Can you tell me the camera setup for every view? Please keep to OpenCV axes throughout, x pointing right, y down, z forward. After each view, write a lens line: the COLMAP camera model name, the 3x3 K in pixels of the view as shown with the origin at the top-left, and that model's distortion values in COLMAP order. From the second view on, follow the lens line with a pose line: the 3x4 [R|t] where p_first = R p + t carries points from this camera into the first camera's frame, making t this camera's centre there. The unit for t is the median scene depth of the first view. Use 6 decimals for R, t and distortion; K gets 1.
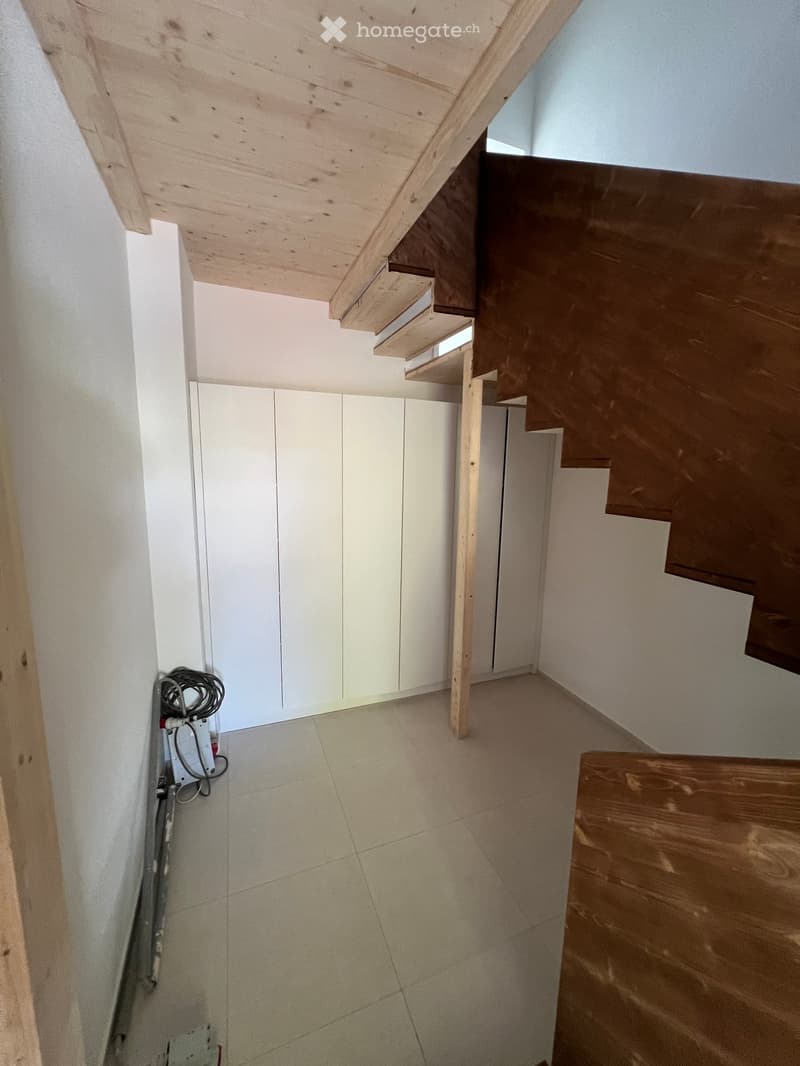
lens RADIAL K [[426.7, 0, 400.0], [0, 426.7, 533.0], [0, 0, 1]] dist [-0.002637, 0.000092]
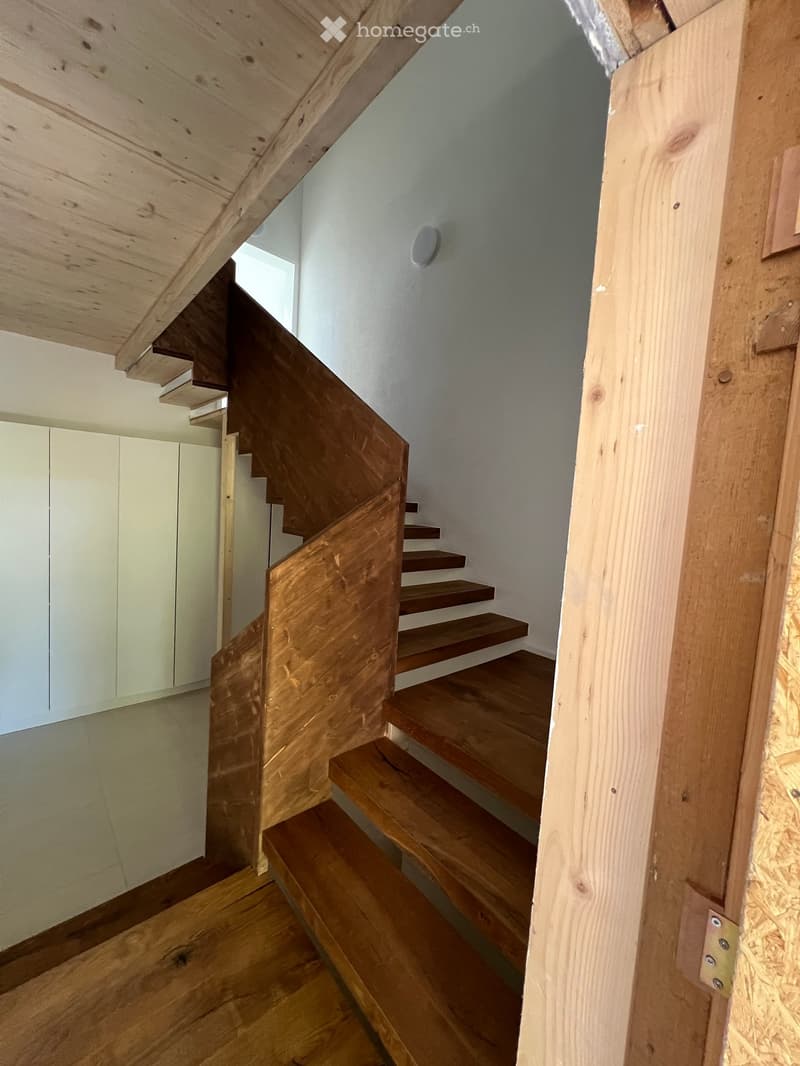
lens RADIAL K [[426.7, 0, 400.0], [0, 426.7, 533.0], [0, 0, 1]] dist [-0.002637, 0.000092]
pose [[0.939680, 0.013752, 0.341778, 0.240993], [0.009775, 0.997704, -0.067021, 0.047566], [-0.341915, 0.066319, 0.937388, -0.462508]]
